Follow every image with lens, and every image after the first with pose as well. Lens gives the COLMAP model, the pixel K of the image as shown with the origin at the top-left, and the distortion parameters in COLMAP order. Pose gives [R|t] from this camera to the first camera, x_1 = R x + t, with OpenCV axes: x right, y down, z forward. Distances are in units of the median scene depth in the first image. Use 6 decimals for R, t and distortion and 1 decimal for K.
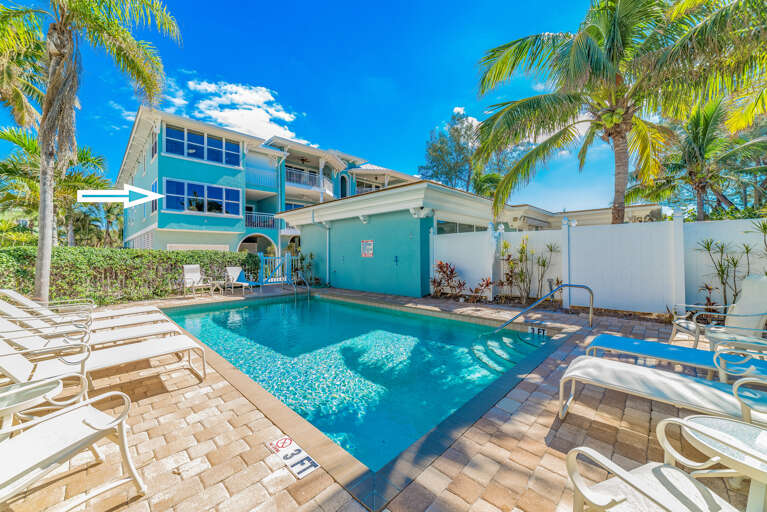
lens RADIAL K [[288.9, 0, 372.1], [0, 288.9, 255.0], [0, 0, 1]] dist [-0.001341, -0.000056]
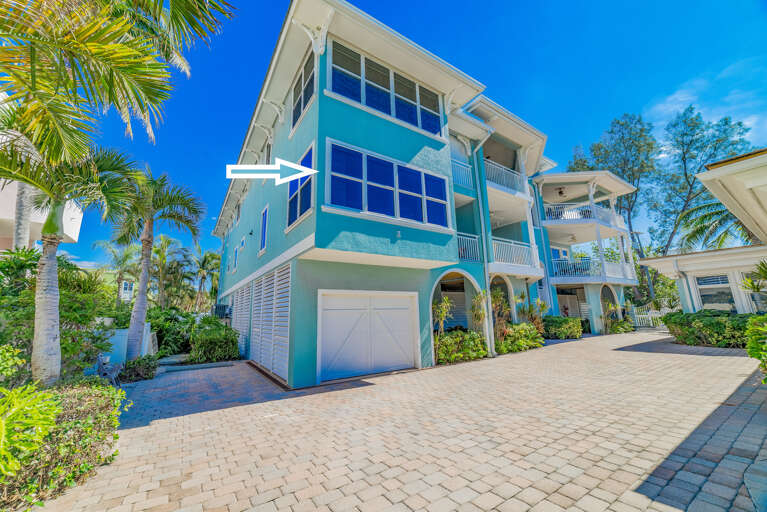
lens RADIAL K [[288.9, 0, 372.1], [0, 288.9, 255.0], [0, 0, 1]] dist [-0.001341, -0.000056]
pose [[0.979019, -0.055617, -0.196030, -0.529651], [0.015144, 0.979230, -0.202188, 0.001313], [0.203204, 0.194977, 0.959527, 0.567410]]
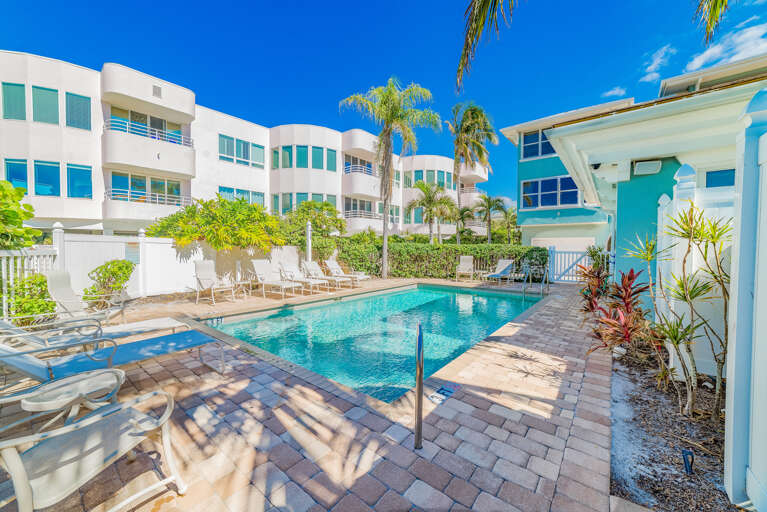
lens RADIAL K [[288.9, 0, 372.1], [0, 288.9, 255.0], [0, 0, 1]] dist [-0.001341, -0.000056]
pose [[0.099423, 0.025296, -0.994724, 0.342394], [-0.005458, 0.999676, 0.024876, 0.000771], [0.995030, 0.002956, 0.099529, 0.270208]]
